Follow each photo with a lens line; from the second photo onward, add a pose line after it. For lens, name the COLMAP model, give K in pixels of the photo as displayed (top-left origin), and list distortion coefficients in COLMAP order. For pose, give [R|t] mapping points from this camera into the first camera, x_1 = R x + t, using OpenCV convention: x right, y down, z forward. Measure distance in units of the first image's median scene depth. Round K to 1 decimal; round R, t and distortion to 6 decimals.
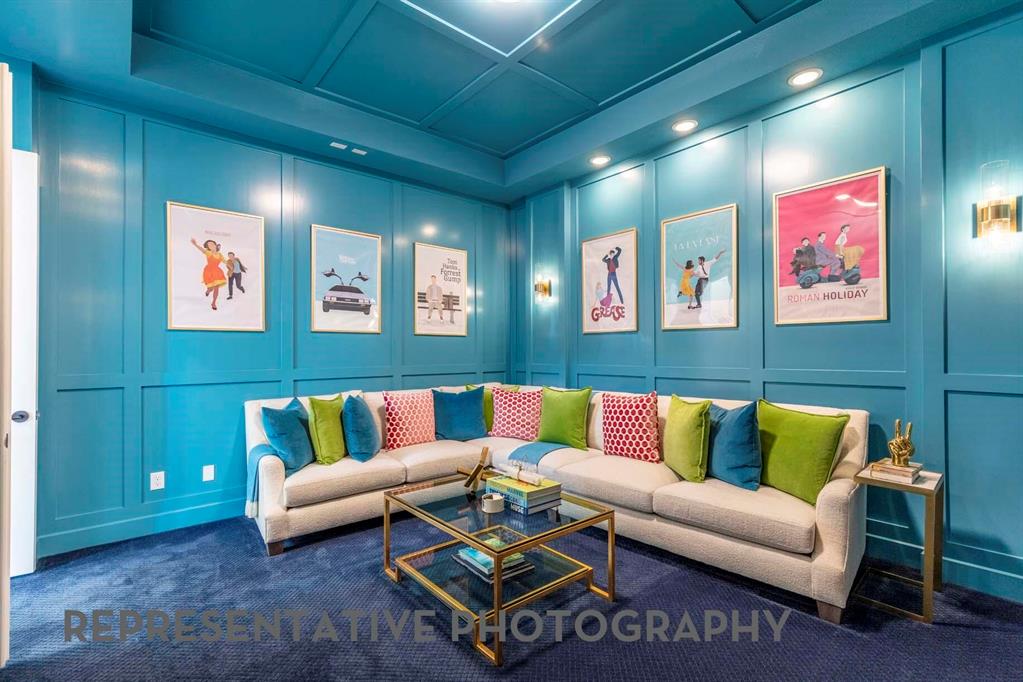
lens RADIAL K [[469.7, 0, 511.2], [0, 469.7, 347.3], [0, 0, 1]] dist [0.005987, -0.000121]
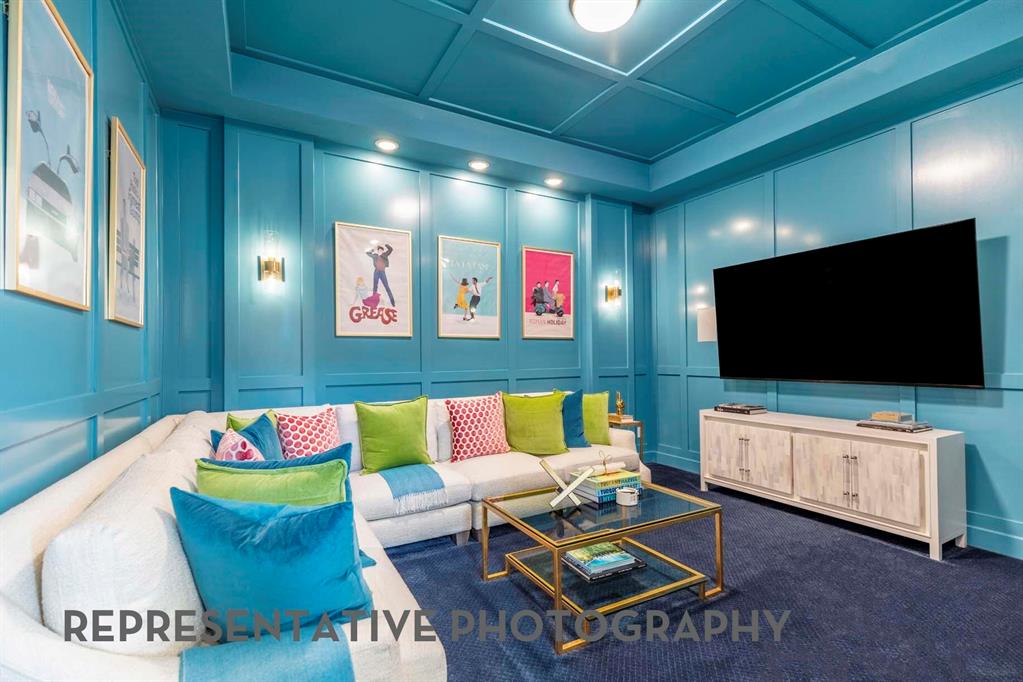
lens RADIAL K [[469.7, 0, 513.4], [0, 469.7, 347.0], [0, 0, 1]] dist [0.005987, -0.000121]
pose [[0.177192, 0.019408, 0.983985, -0.677929], [-0.005479, 0.999809, -0.018734, 0.003702], [-0.984161, -0.002072, 0.177265, 0.633205]]
